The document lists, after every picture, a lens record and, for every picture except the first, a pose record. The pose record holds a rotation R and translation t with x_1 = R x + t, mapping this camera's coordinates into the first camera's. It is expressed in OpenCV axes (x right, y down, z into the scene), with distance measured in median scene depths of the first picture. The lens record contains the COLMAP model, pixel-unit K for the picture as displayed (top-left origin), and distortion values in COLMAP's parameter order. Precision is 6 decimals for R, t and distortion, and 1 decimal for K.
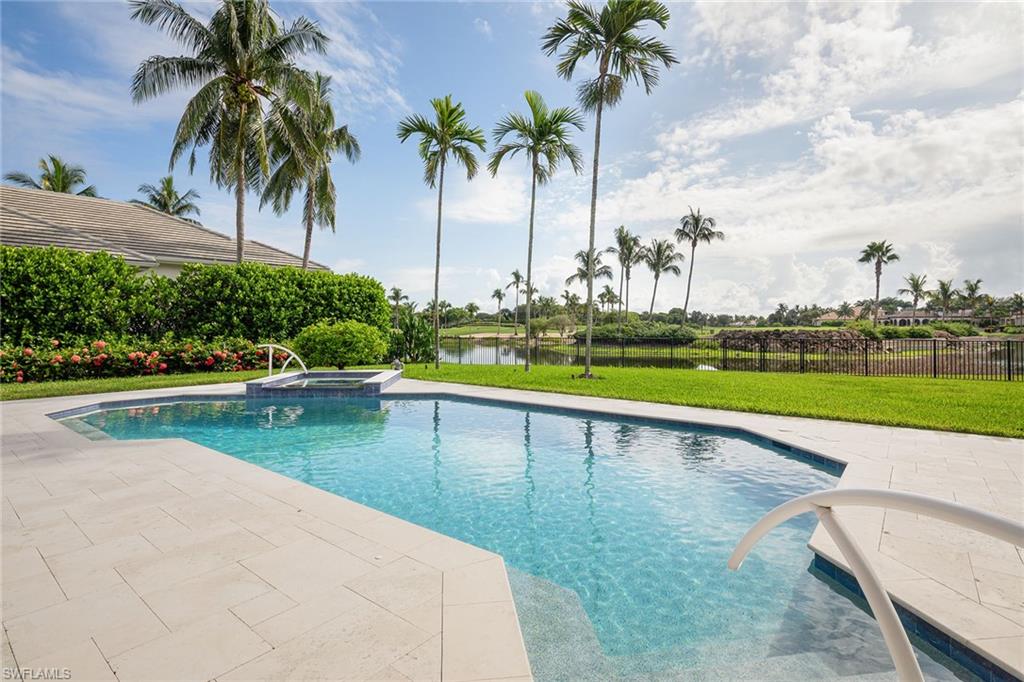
lens RADIAL K [[491.4, 0, 508.2], [0, 491.4, 323.8], [0, 0, 1]] dist [0.000162, -0.001177]
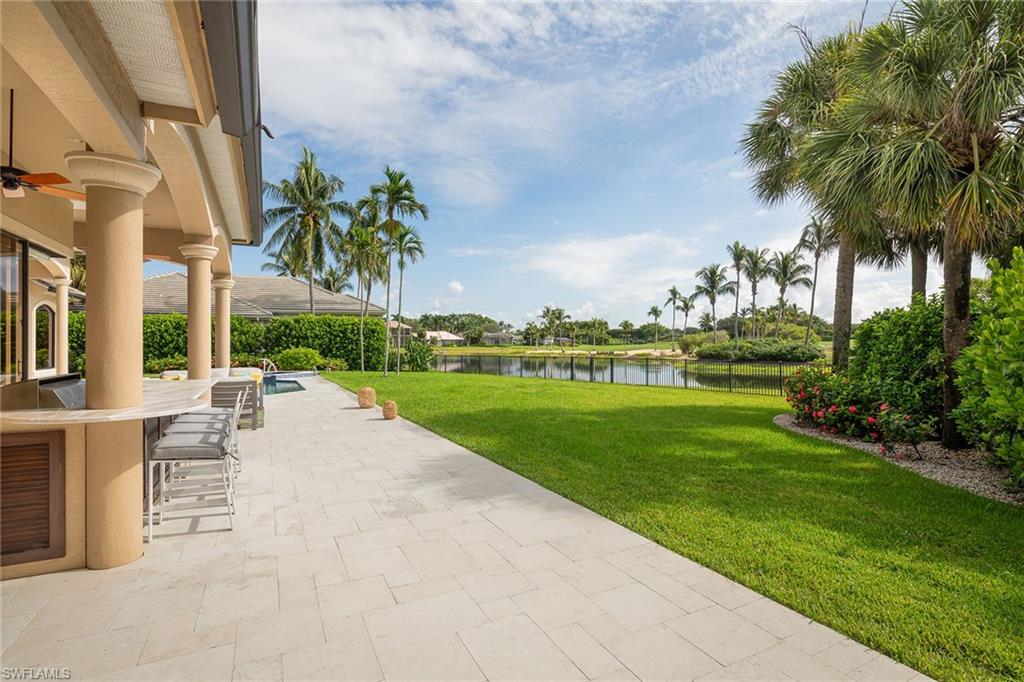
lens RADIAL K [[489.2, 0, 508.9], [0, 489.2, 341.9], [0, 0, 1]] dist [0.000584, -0.000230]
pose [[0.908685, -0.005921, -0.417440, 0.235606], [0.008298, 0.999958, 0.003879, -0.005440], [0.417399, -0.006989, 0.908696, -0.089544]]
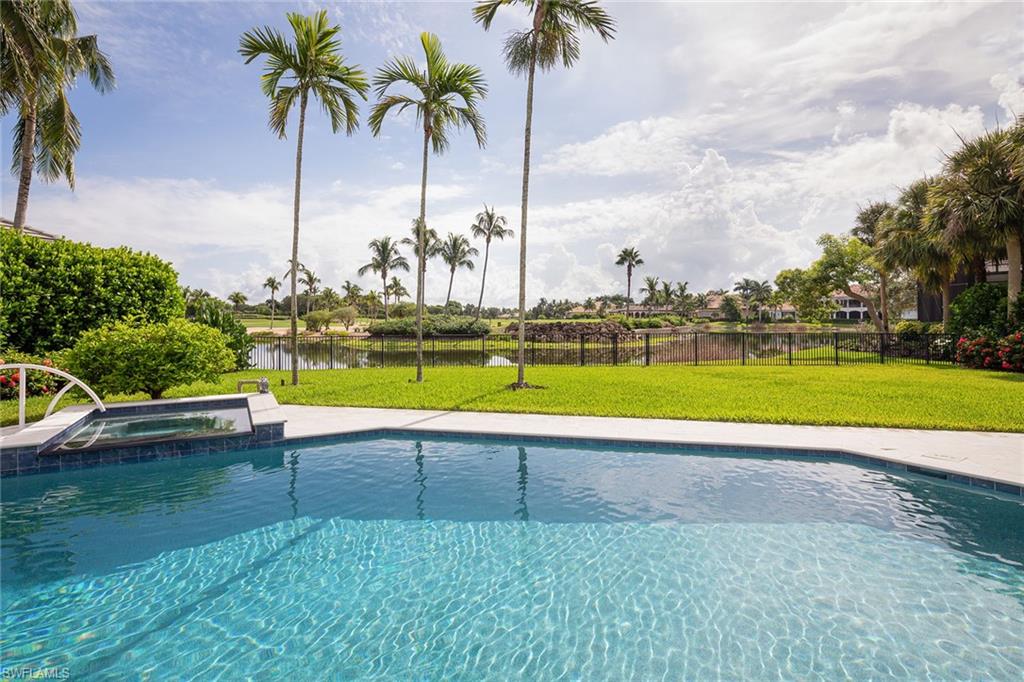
lens RADIAL K [[490.8, 0, 508.0], [0, 490.8, 315.6], [0, 0, 1]] dist [0.000228, -0.000971]
pose [[0.900818, -0.000706, 0.434197, -0.037357], [0.000966, 0.999999, -0.000379, -0.001971], [-0.434197, 0.000761, 0.900818, 0.042835]]
